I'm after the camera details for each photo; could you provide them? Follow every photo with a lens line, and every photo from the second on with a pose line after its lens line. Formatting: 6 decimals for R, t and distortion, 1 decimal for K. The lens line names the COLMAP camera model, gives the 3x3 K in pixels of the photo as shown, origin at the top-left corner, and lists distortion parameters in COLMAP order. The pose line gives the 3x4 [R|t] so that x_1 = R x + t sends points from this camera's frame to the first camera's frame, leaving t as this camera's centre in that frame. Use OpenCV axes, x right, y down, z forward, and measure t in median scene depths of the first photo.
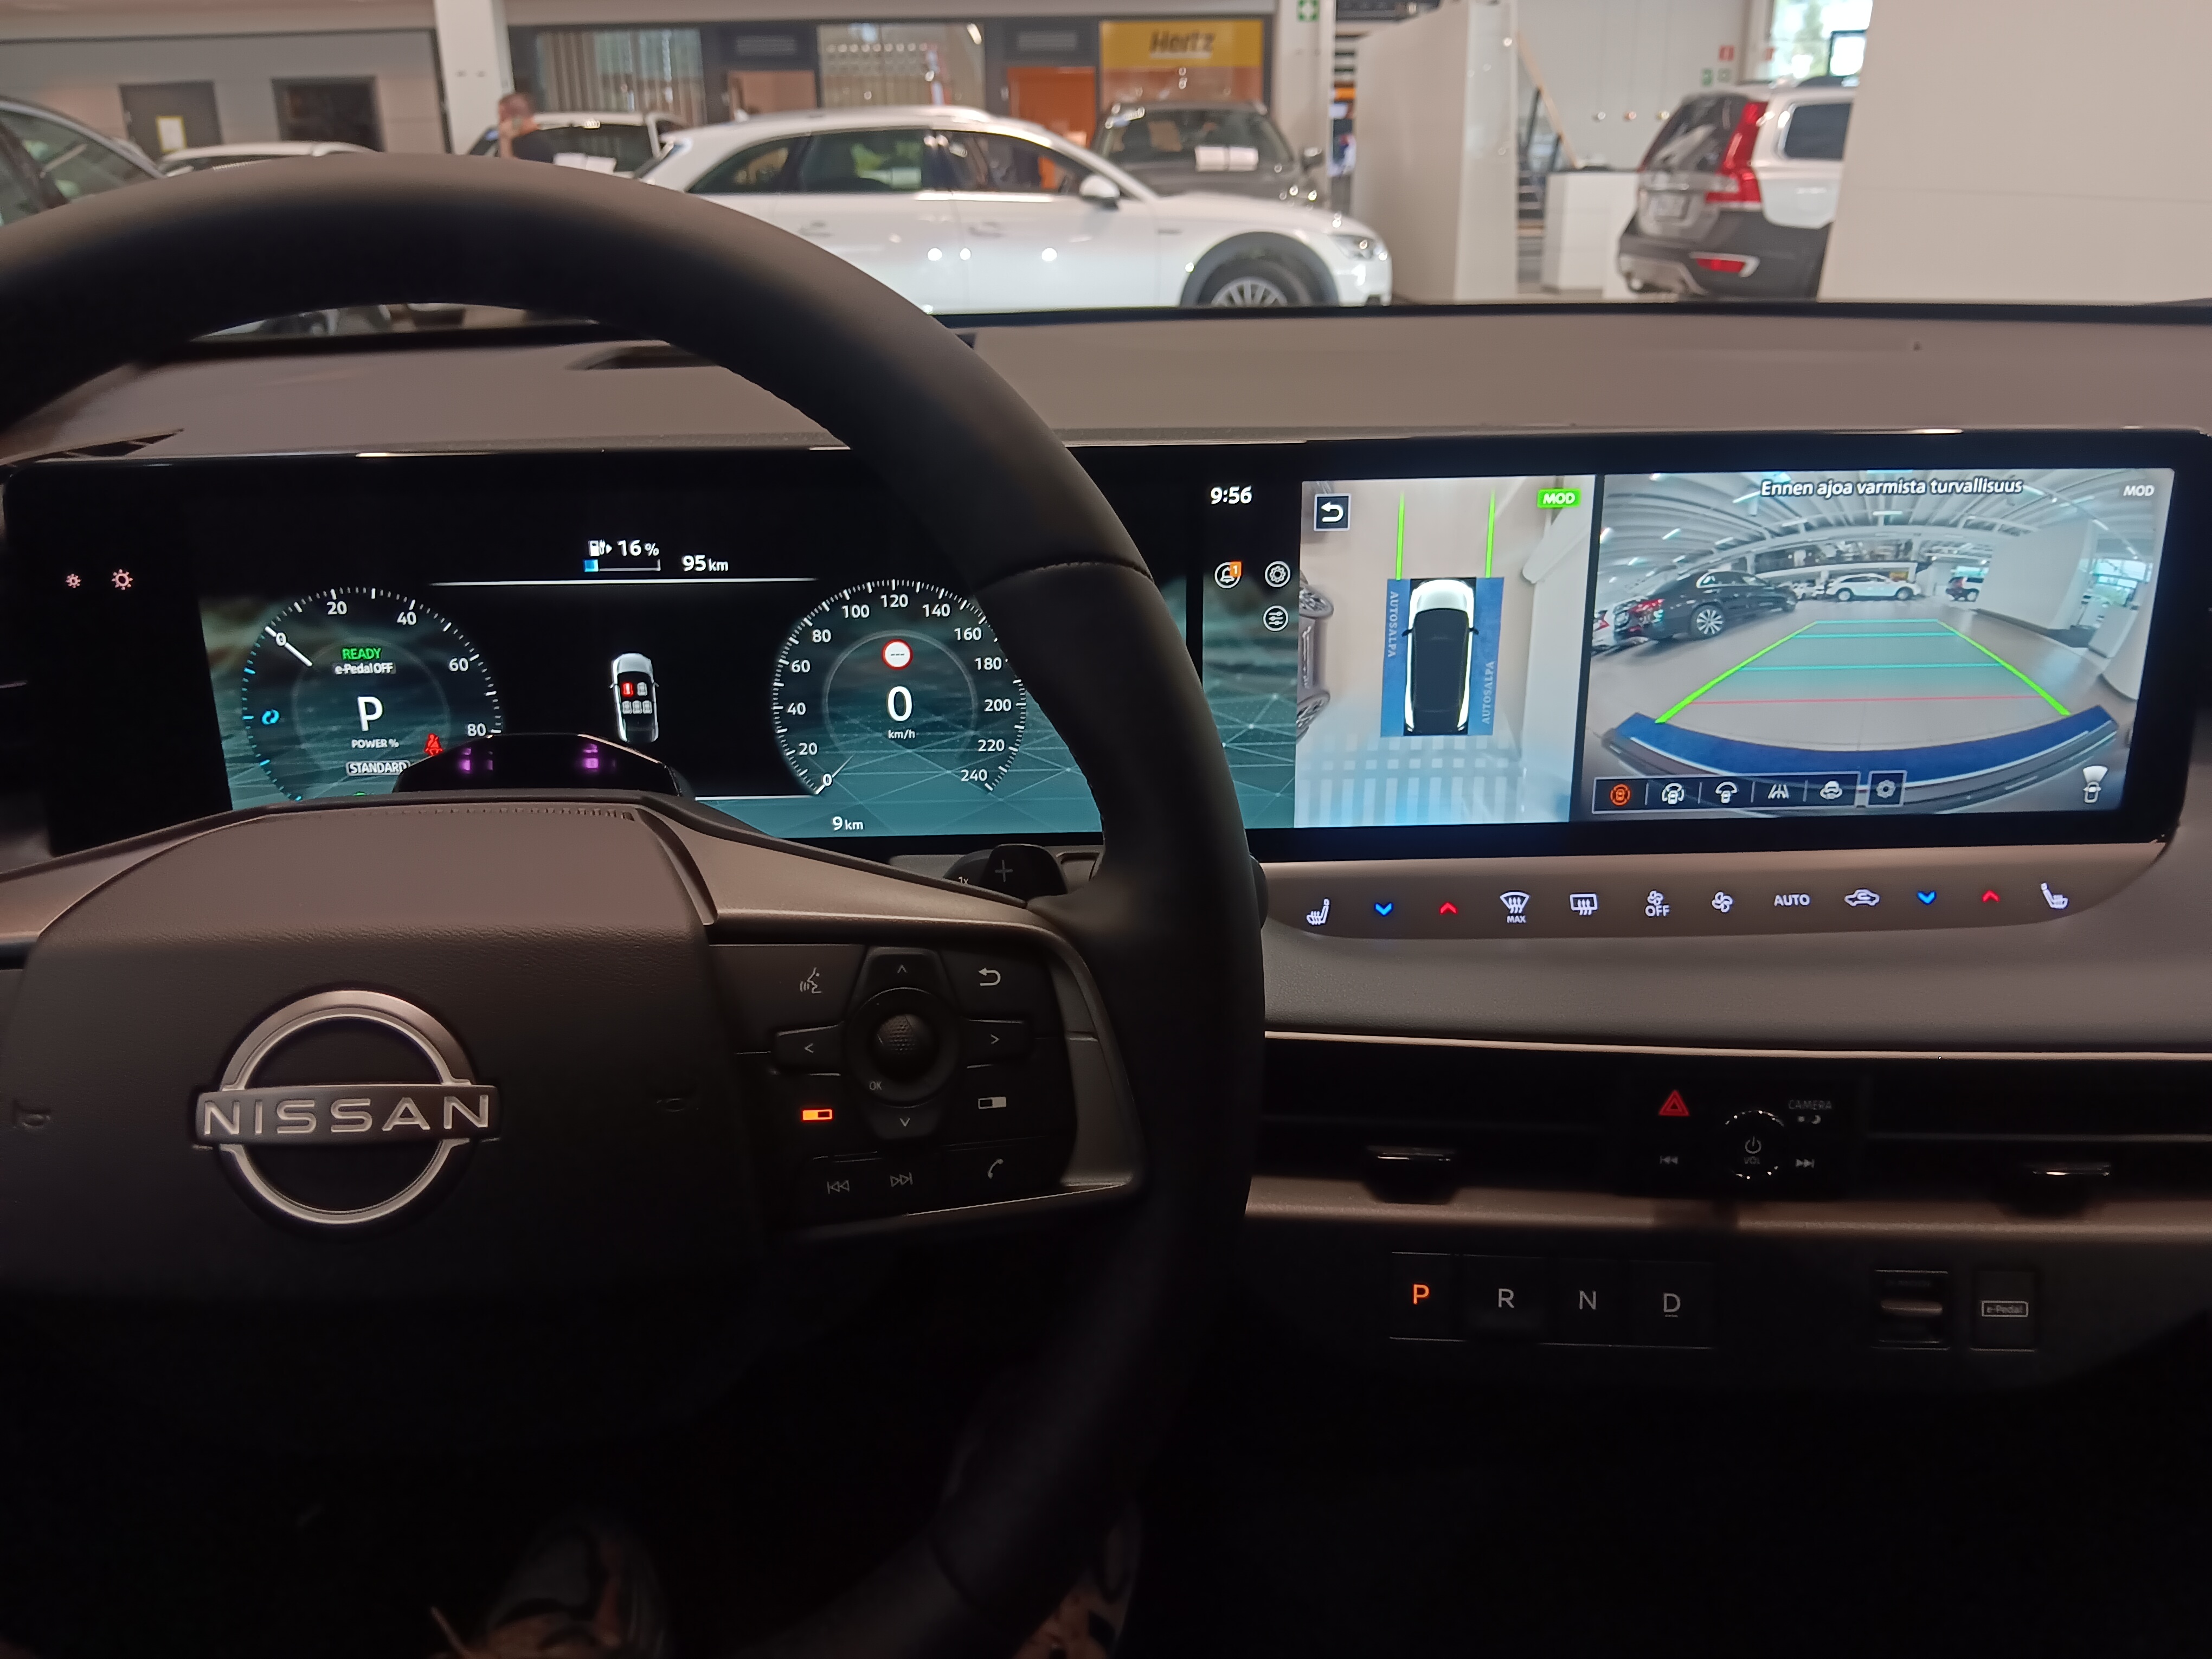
lens RADIAL K [[1699.4, 0, 1117.8], [0, 1699.4, 857.7], [0, 0, 1]] dist [0.119825, -0.281417]
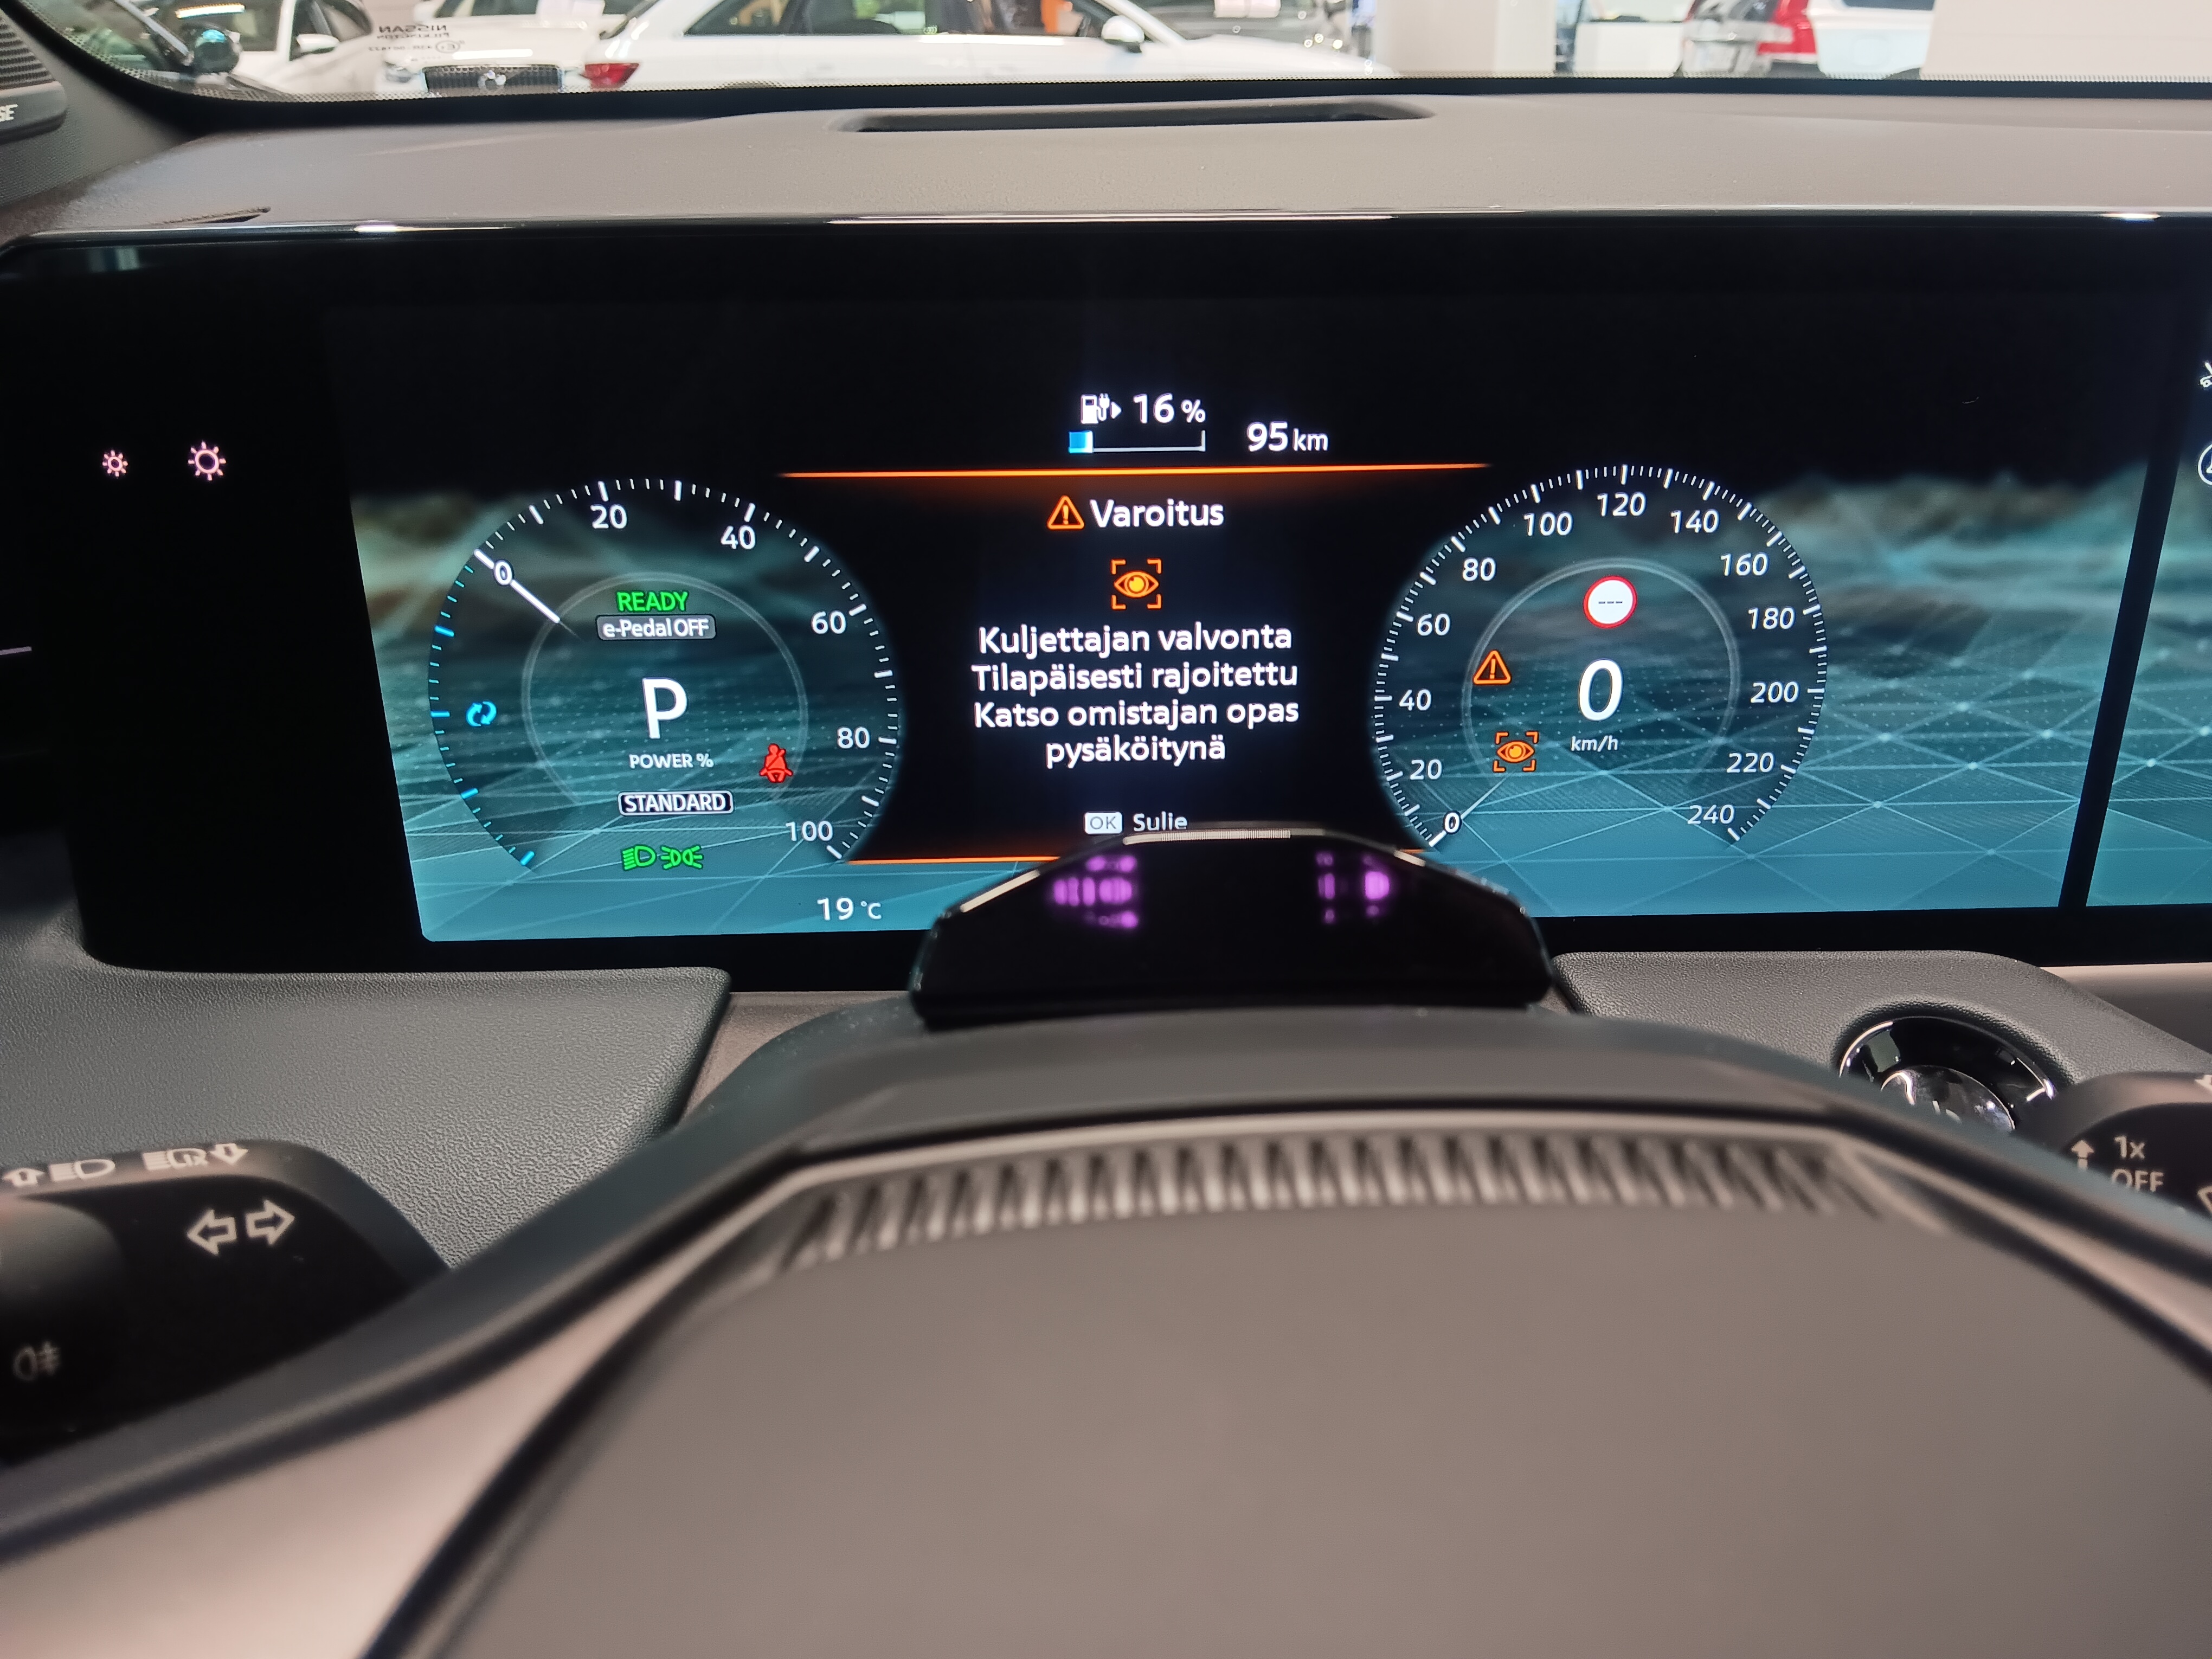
lens RADIAL K [[1699.4, 0, 1117.8], [0, 1699.4, 857.7], [0, 0, 1]] dist [0.119825, -0.281417]
pose [[0.999911, 0.002499, 0.013070, -0.293485], [-0.003397, 0.997599, 0.069176, -0.074094], [-0.012866, -0.069214, 0.997519, 0.439540]]
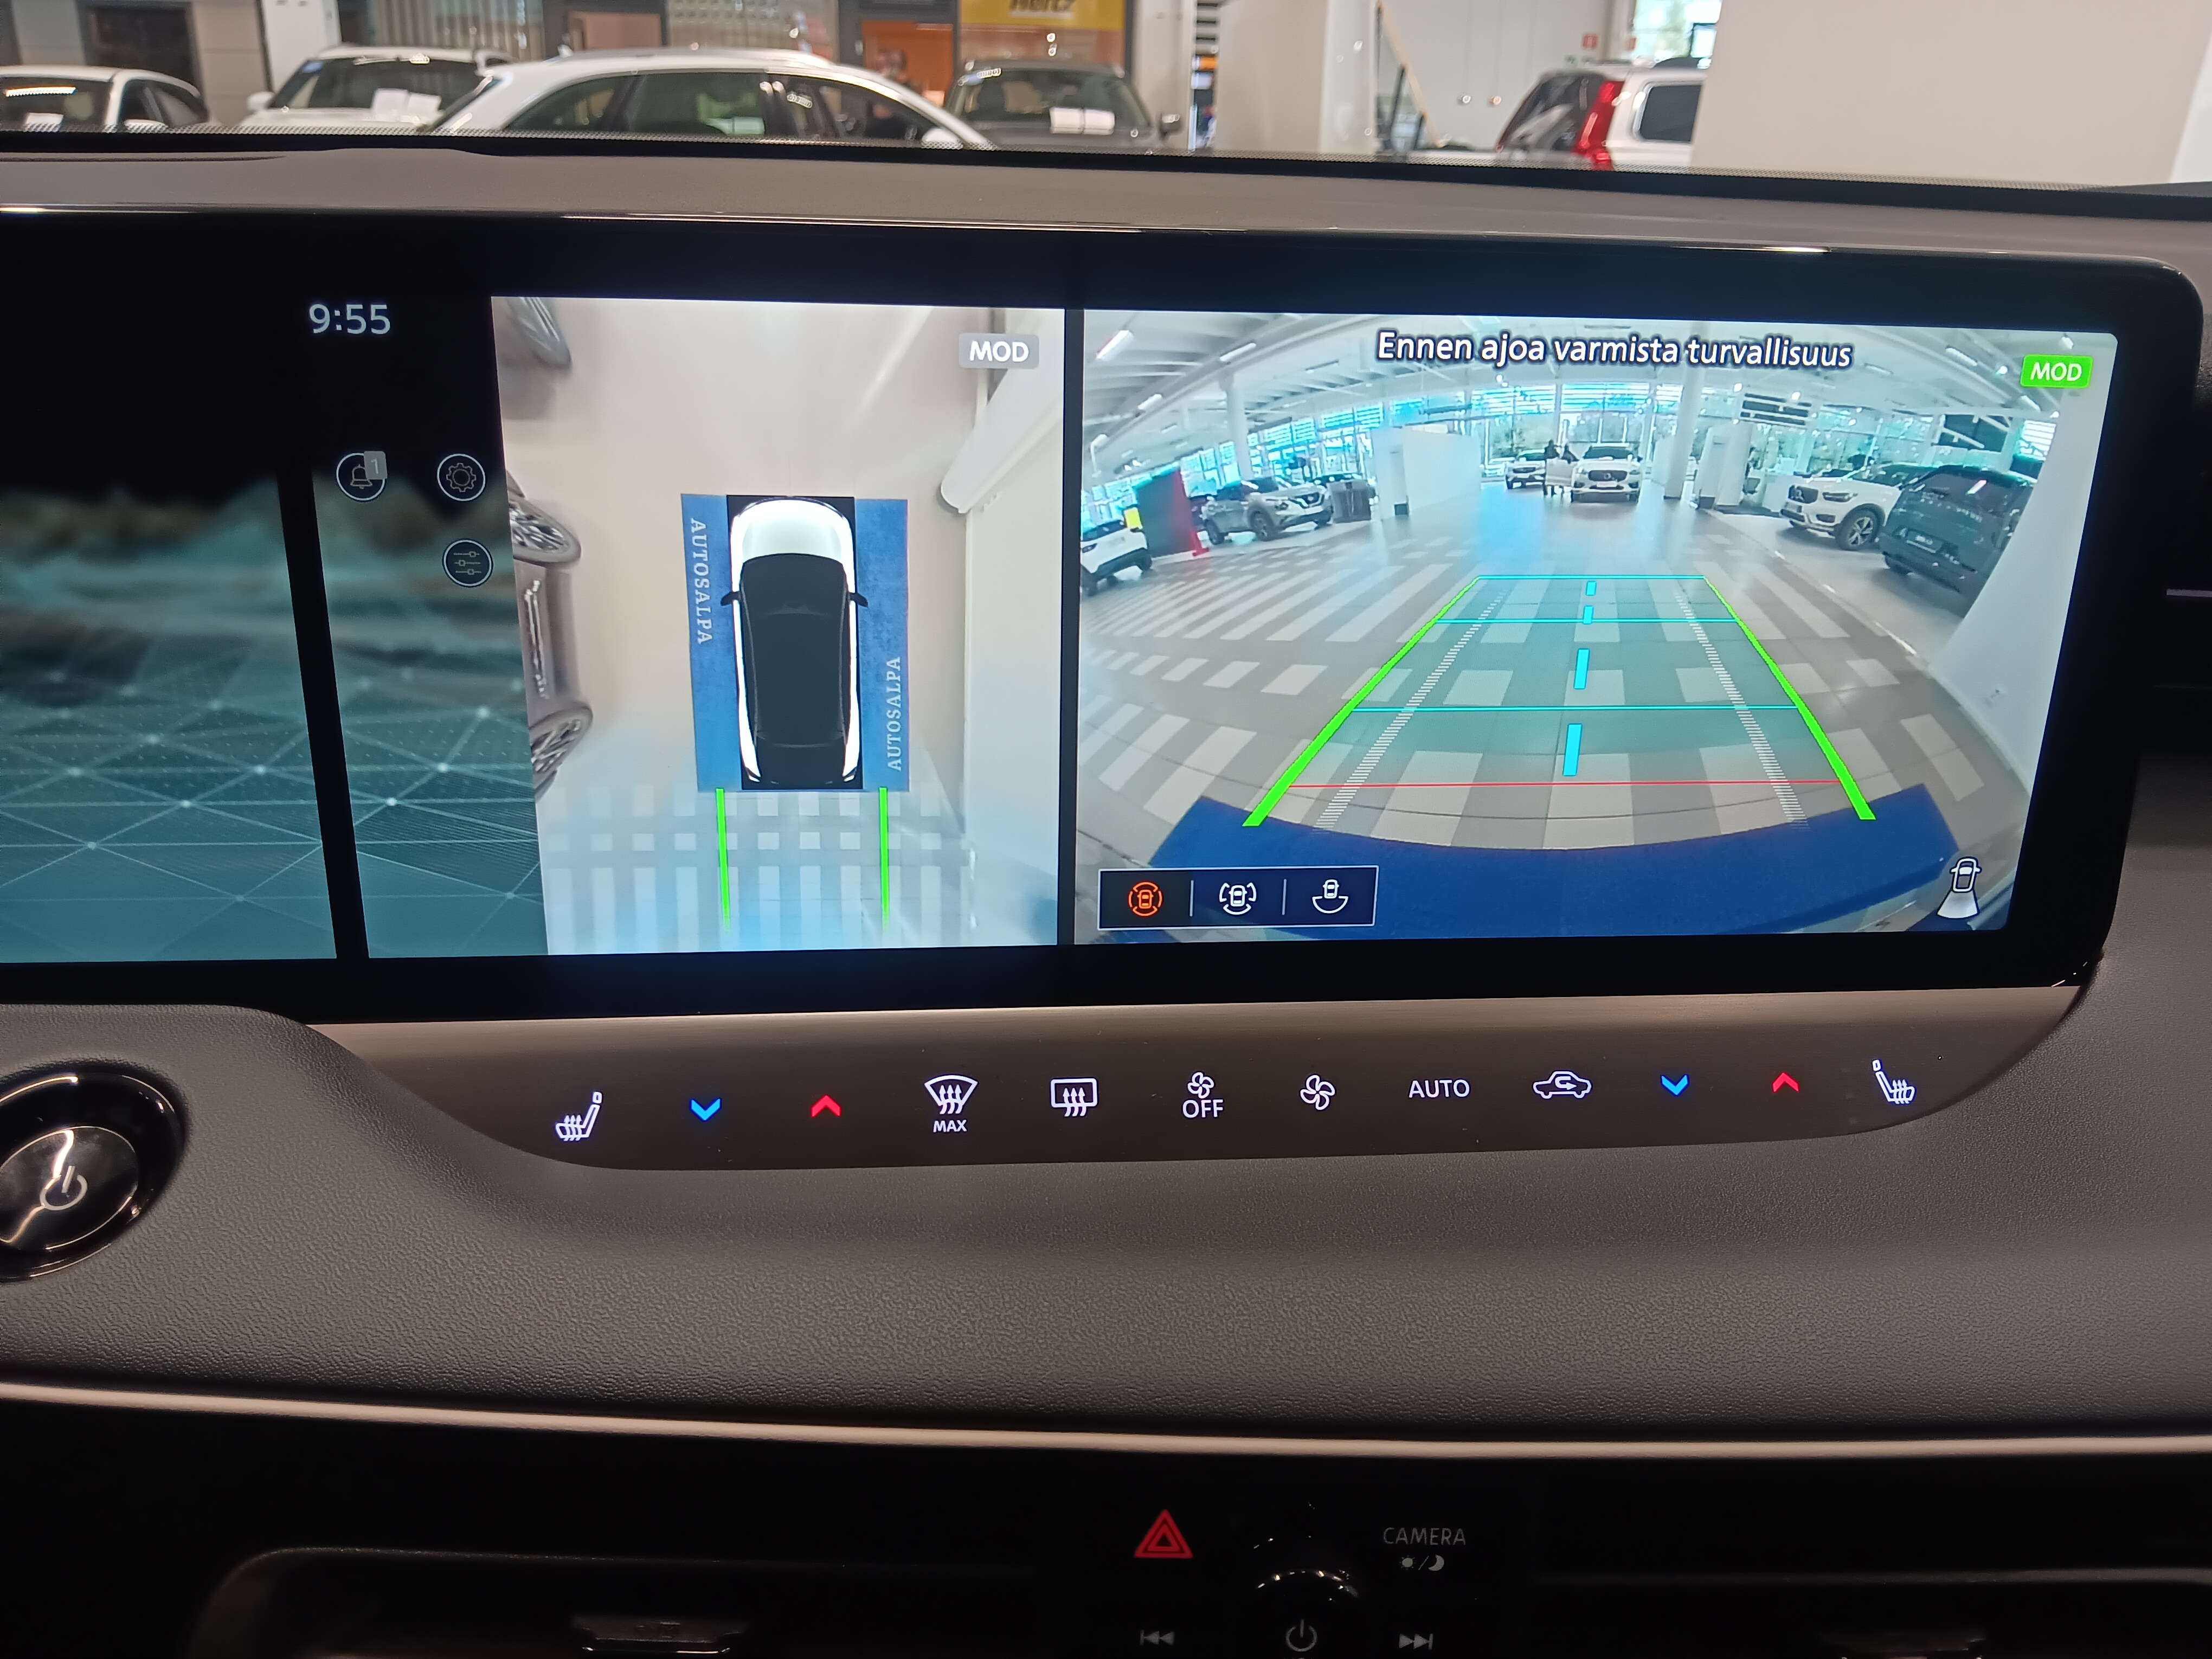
lens RADIAL K [[1711.8, 0, 1118.2], [0, 1711.8, 840.6], [0, 0, 1]] dist [0.058956, -0.141116]
pose [[0.996711, 0.011482, 0.080216, 0.246989], [-0.011922, 0.999916, 0.005008, -0.060568], [-0.080152, -0.005948, 0.996765, 0.457652]]
